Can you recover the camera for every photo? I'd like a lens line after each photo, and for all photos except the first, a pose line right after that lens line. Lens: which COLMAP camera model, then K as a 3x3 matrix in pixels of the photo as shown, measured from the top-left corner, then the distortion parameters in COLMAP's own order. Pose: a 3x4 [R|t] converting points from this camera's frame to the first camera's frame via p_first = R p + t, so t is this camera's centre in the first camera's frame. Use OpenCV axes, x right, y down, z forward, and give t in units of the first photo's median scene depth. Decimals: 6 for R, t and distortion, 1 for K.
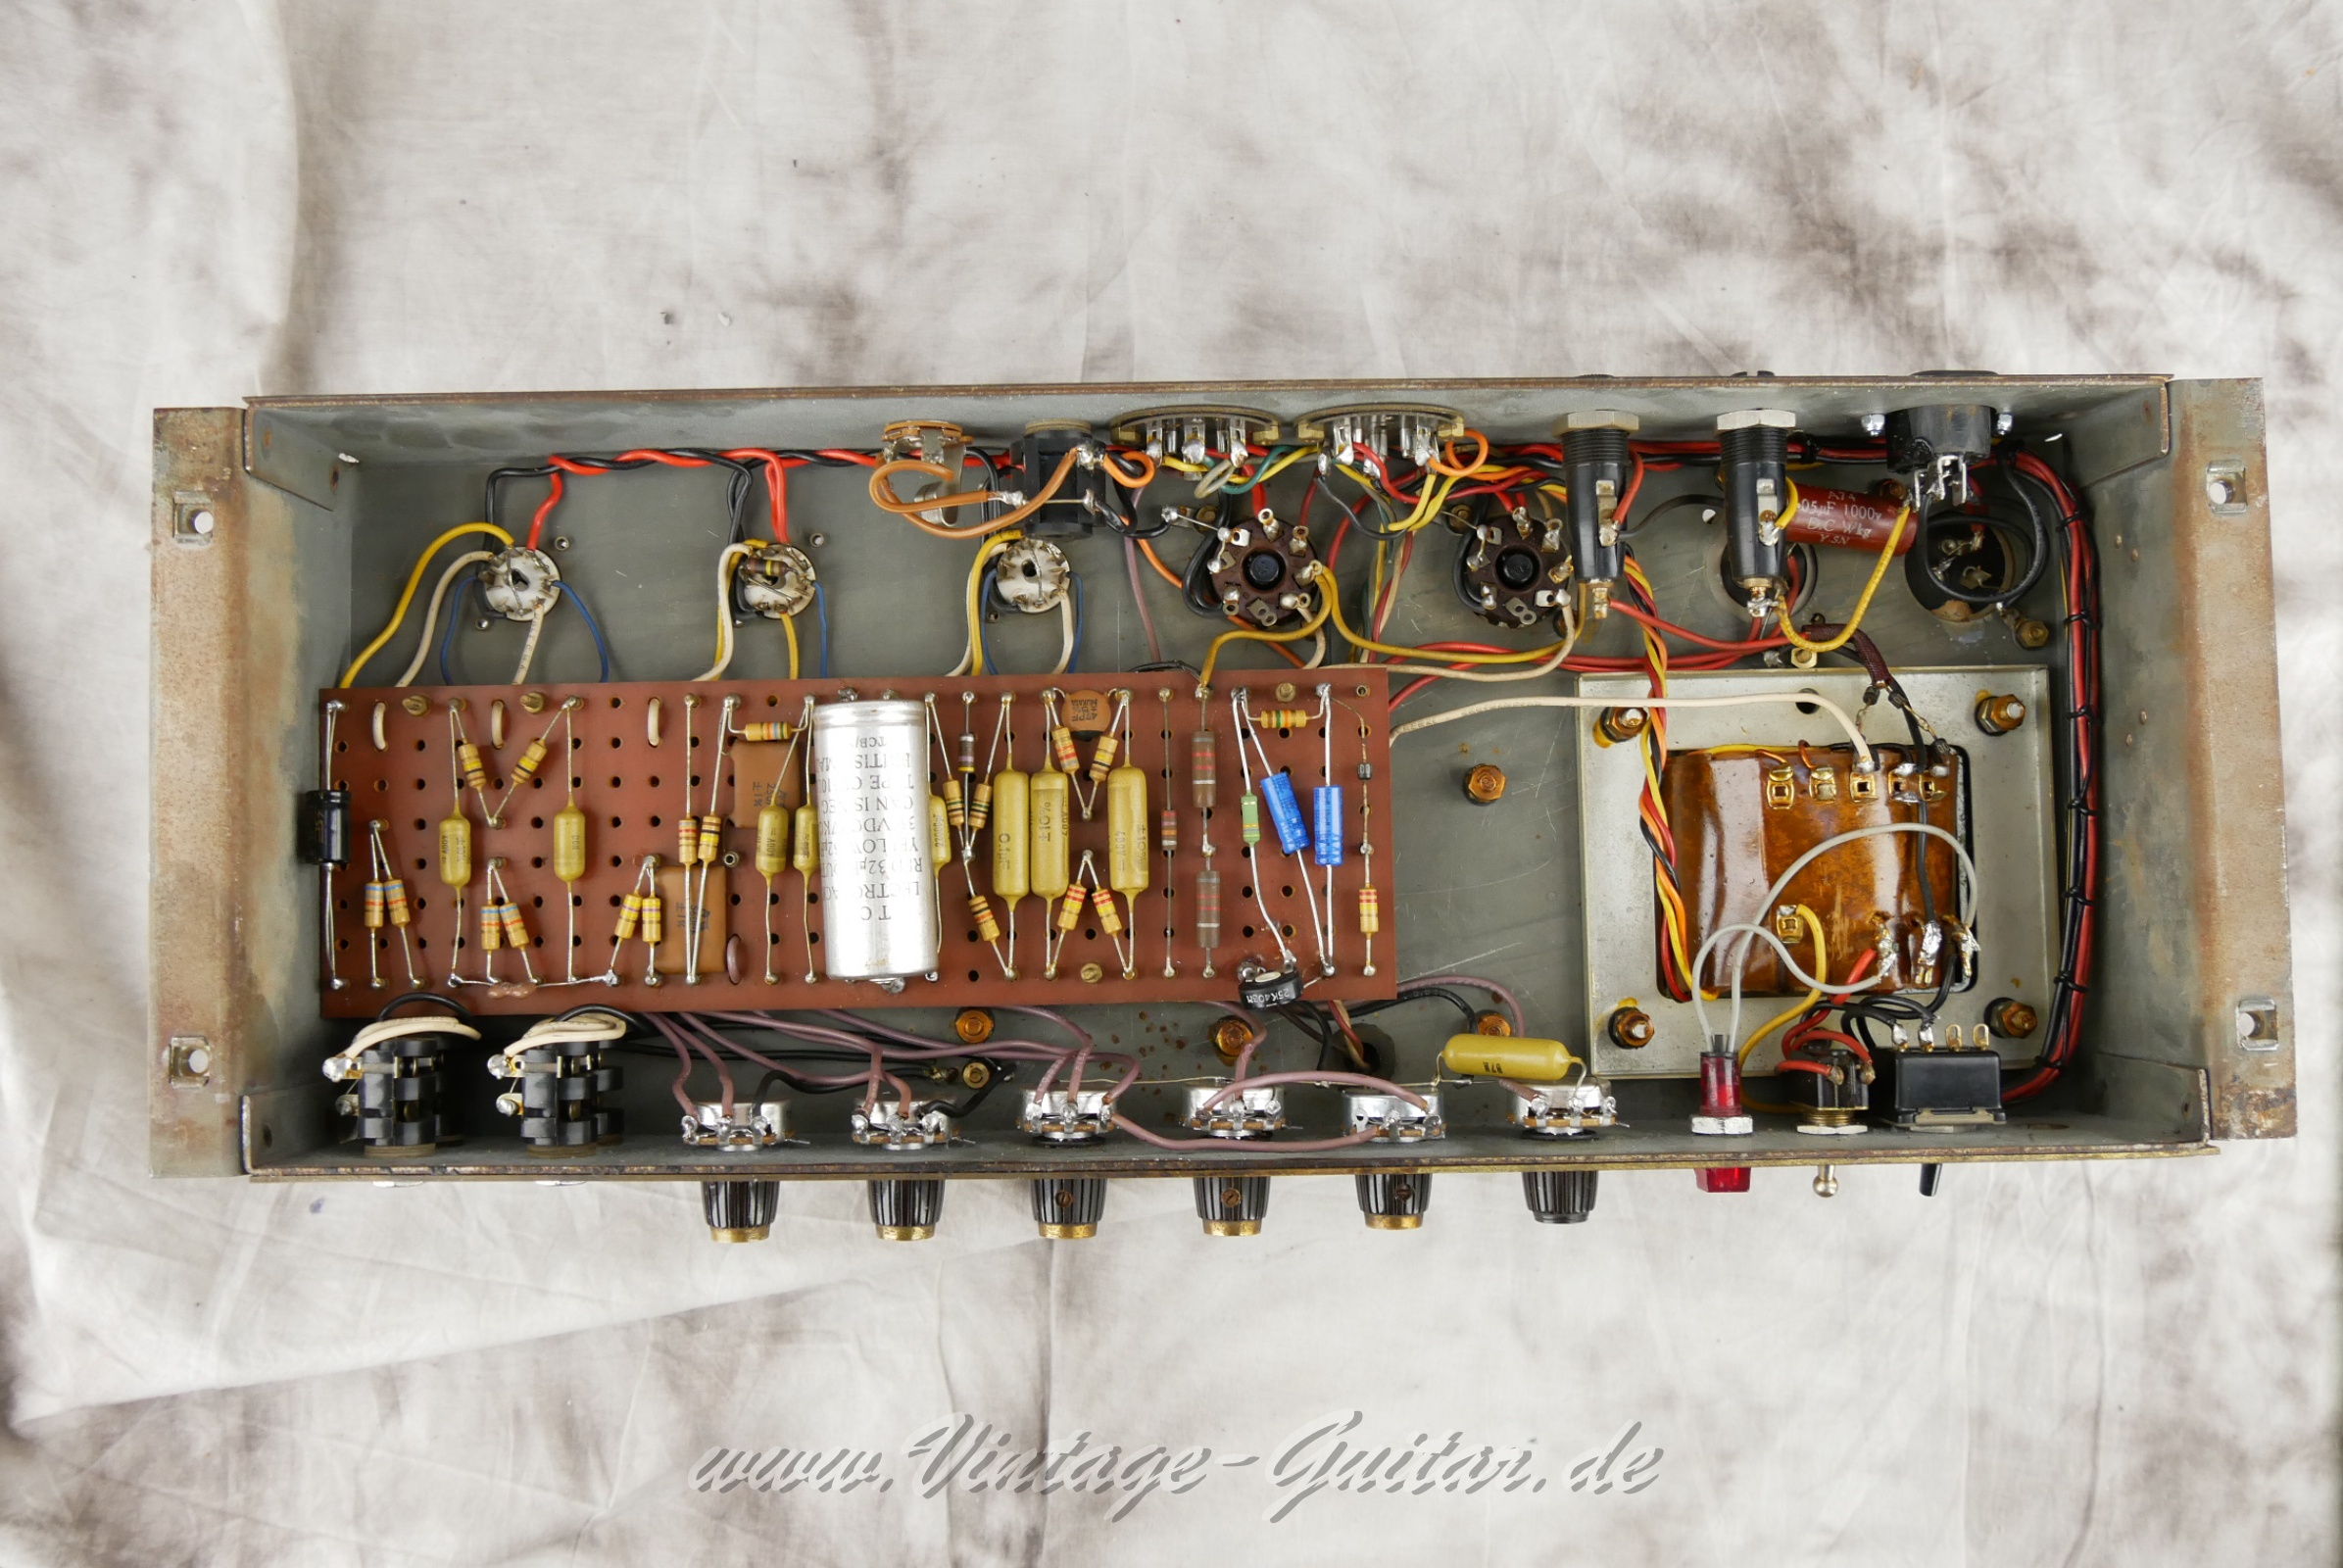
lens RADIAL K [[2069.6, 0, 1167.5], [0, 2069.6, 764.2], [0, 0, 1]] dist [-0.038504, 0.013706]
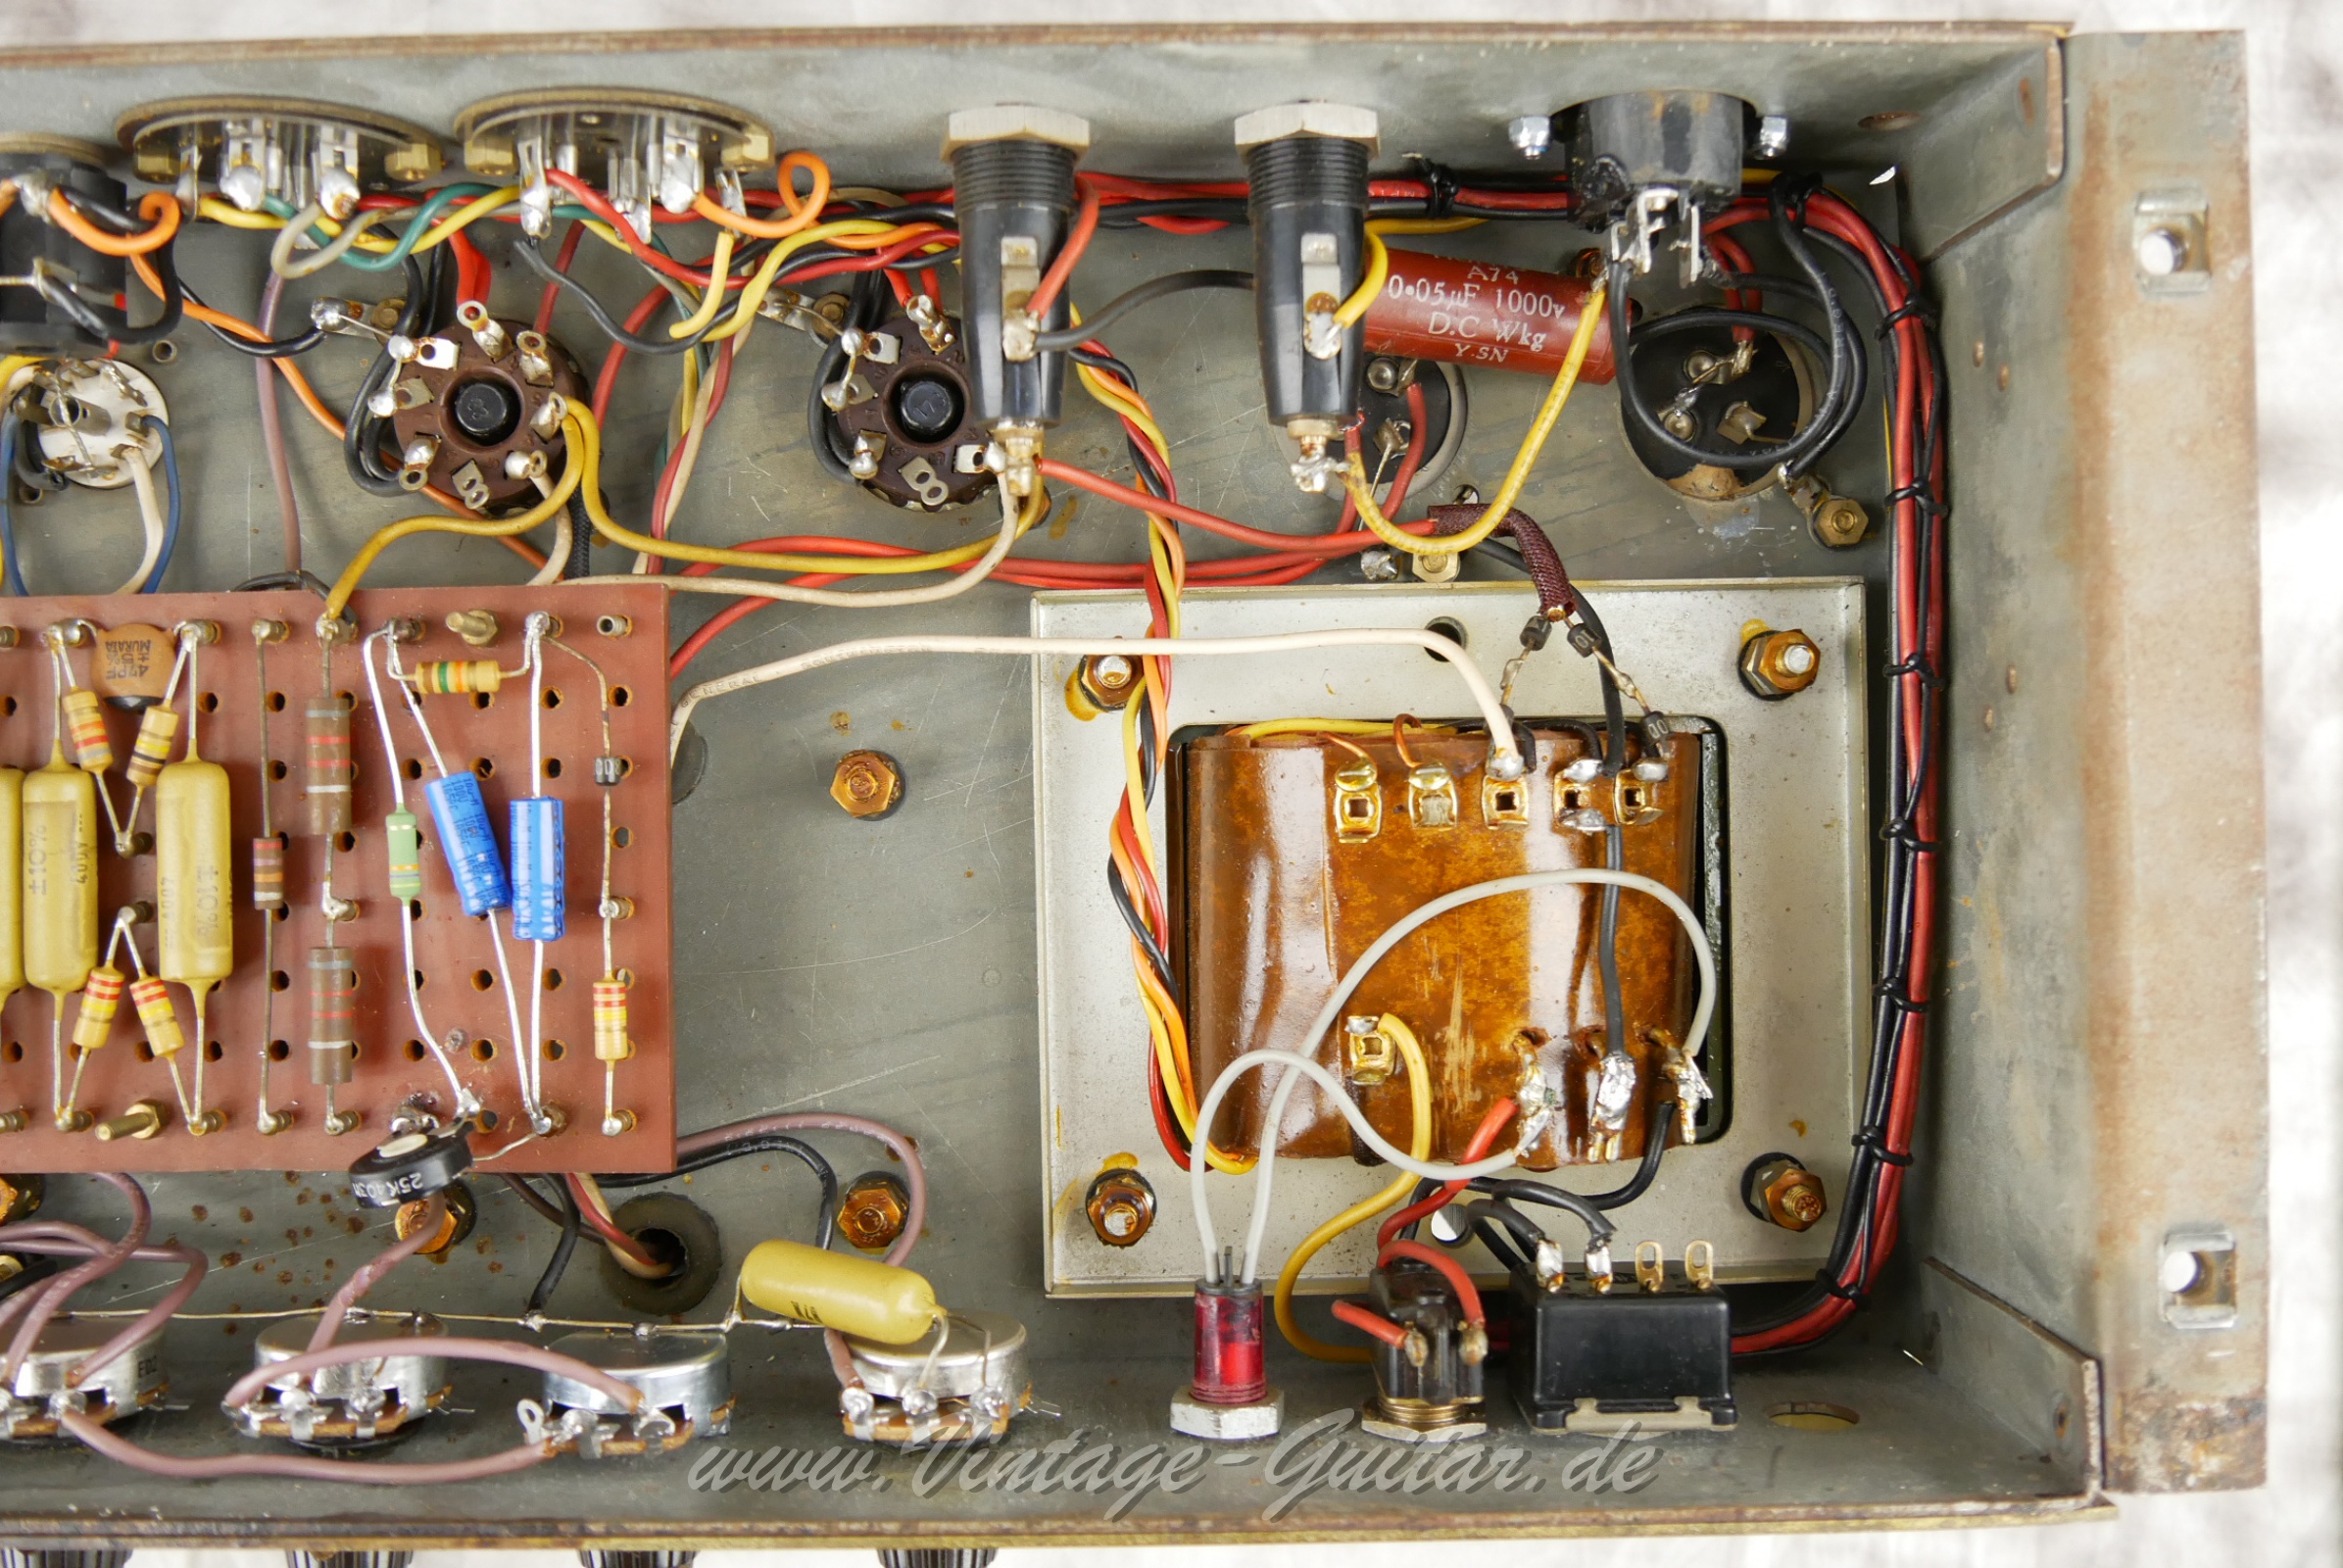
lens RADIAL K [[2055.1, 0, 1164.1], [0, 2055.1, 751.6], [0, 0, 1]] dist [-0.056353, 0.011758]
pose [[0.999943, 0.002248, -0.010432, 0.252125], [-0.001674, 0.998504, 0.054660, -0.032180], [0.010539, -0.054639, 0.998451, 0.452274]]
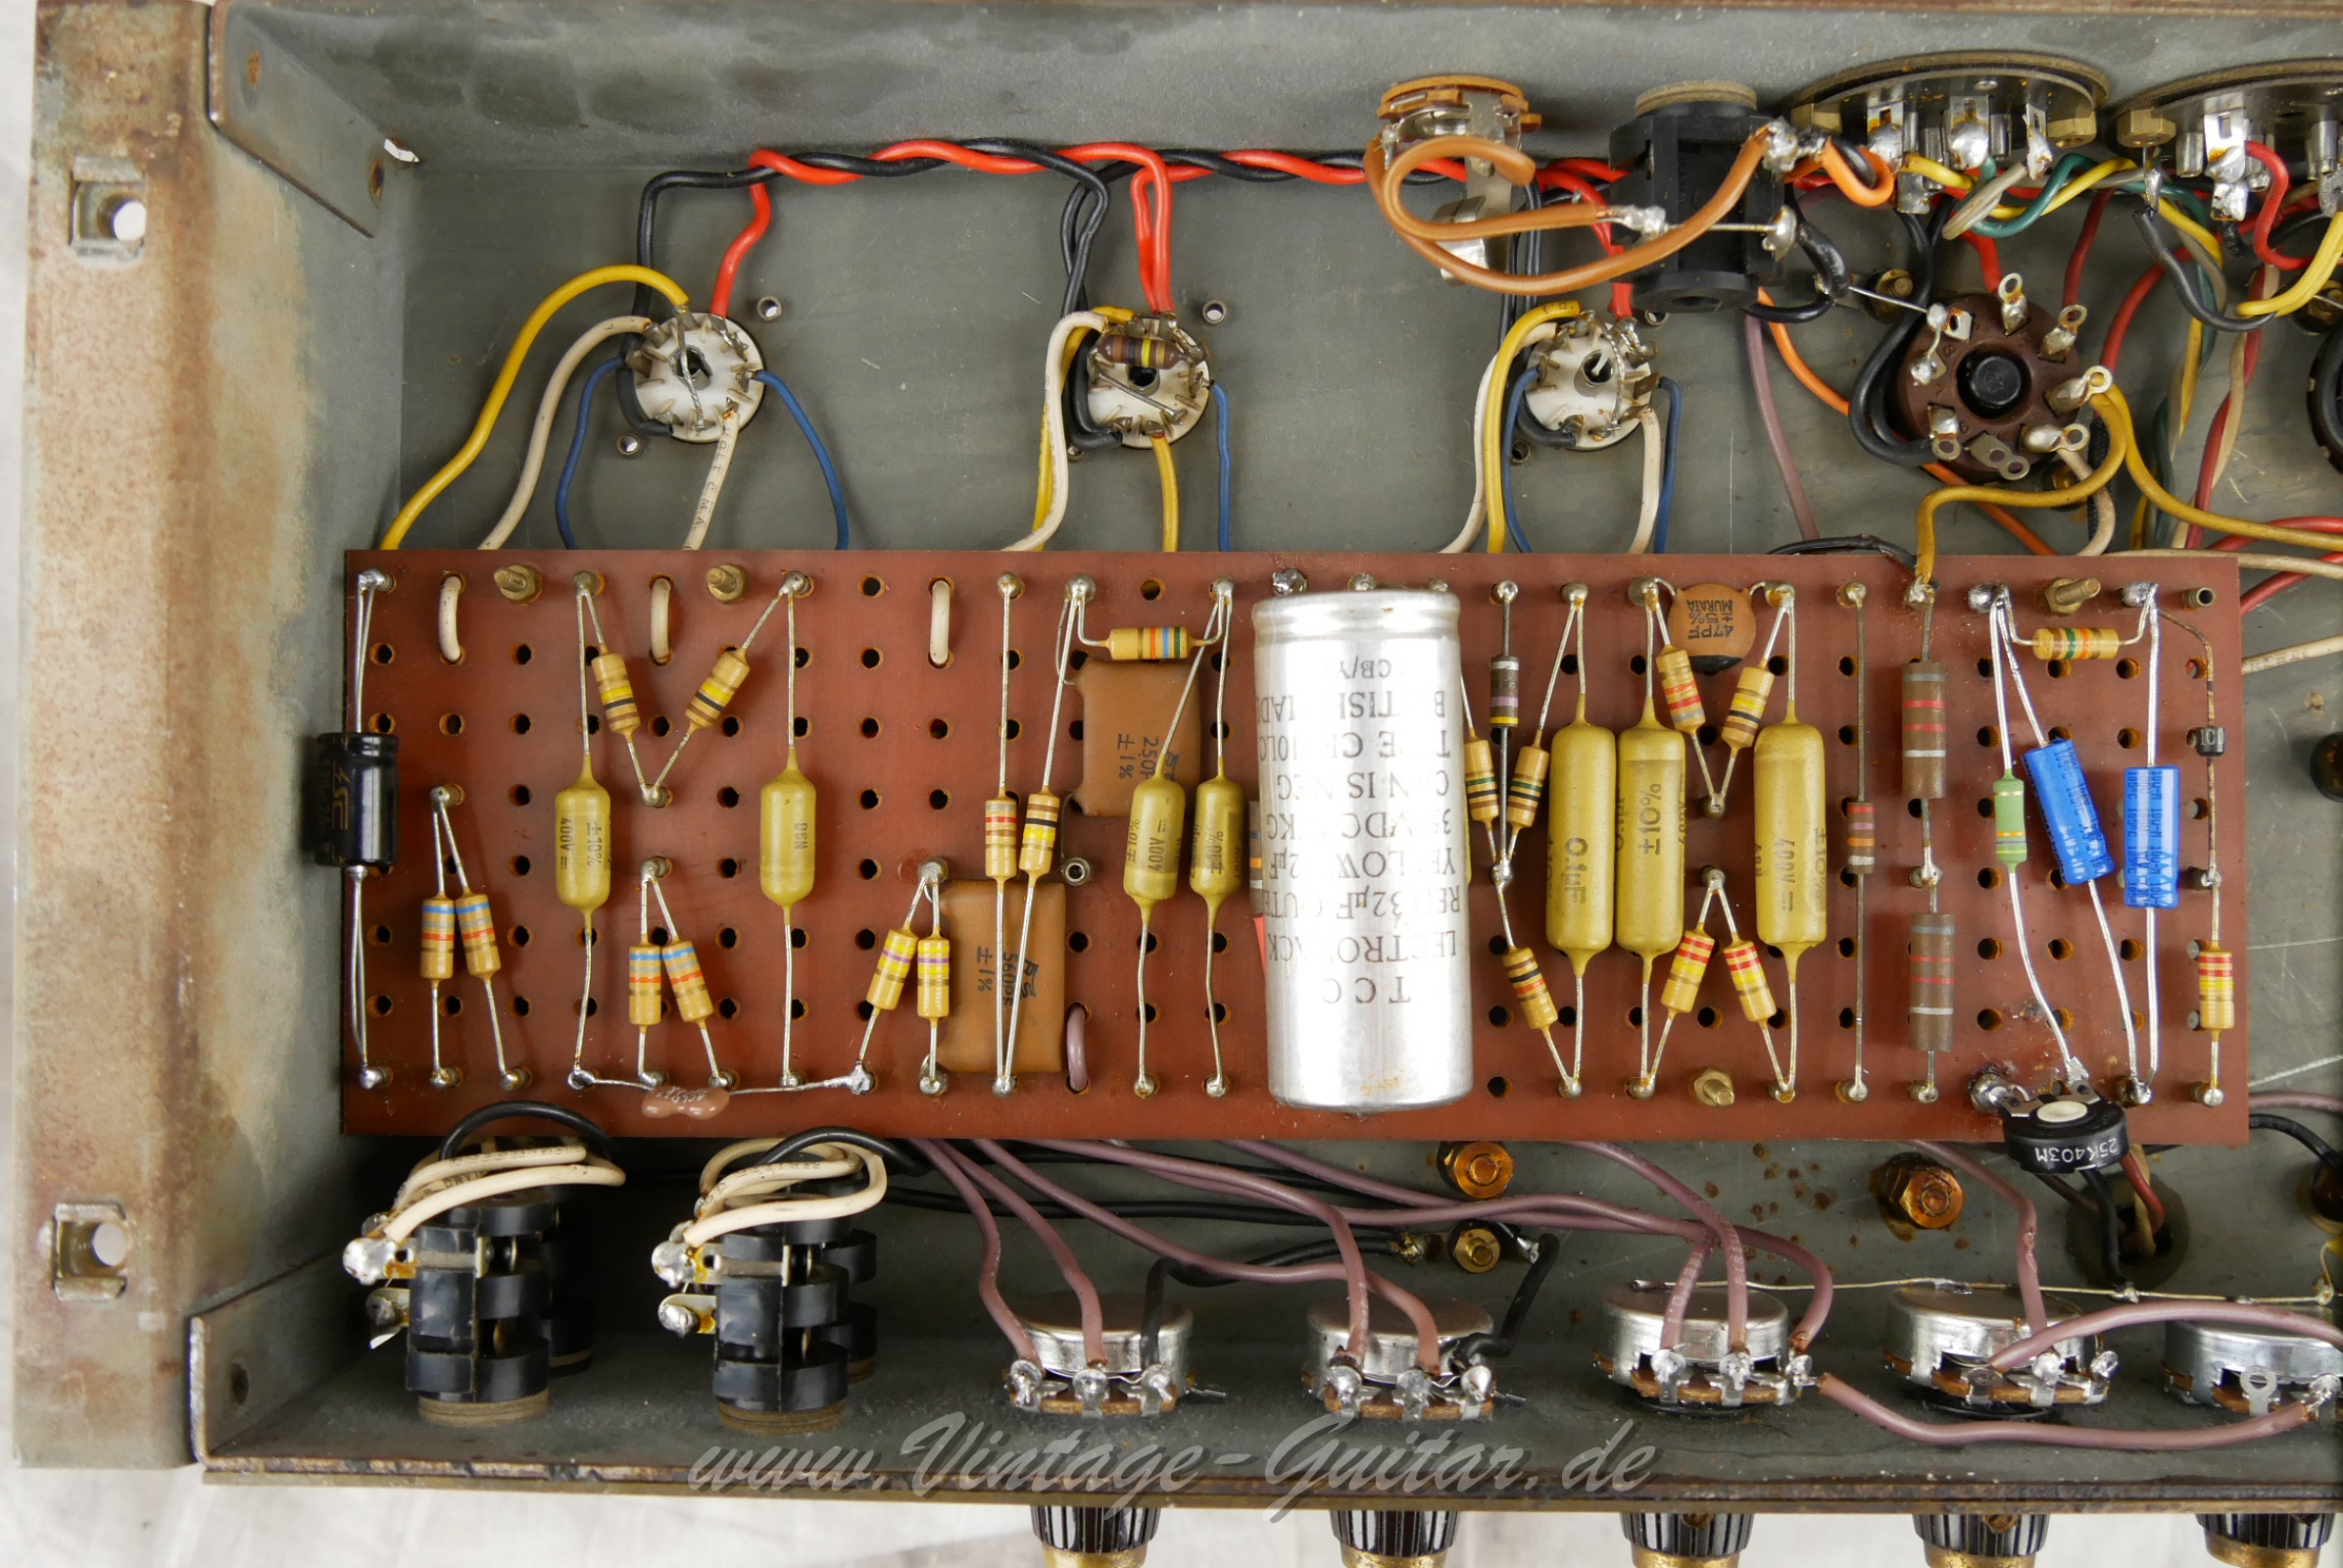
lens RADIAL K [[2050.9, 0, 1165.9], [0, 2050.9, 748.6], [0, 0, 1]] dist [-0.041690, 0.002558]
pose [[0.999670, 0.023796, -0.009719, -0.183147], [-0.023488, 0.999253, 0.030688, -0.004767], [0.010442, -0.030449, 0.999482, 0.448901]]
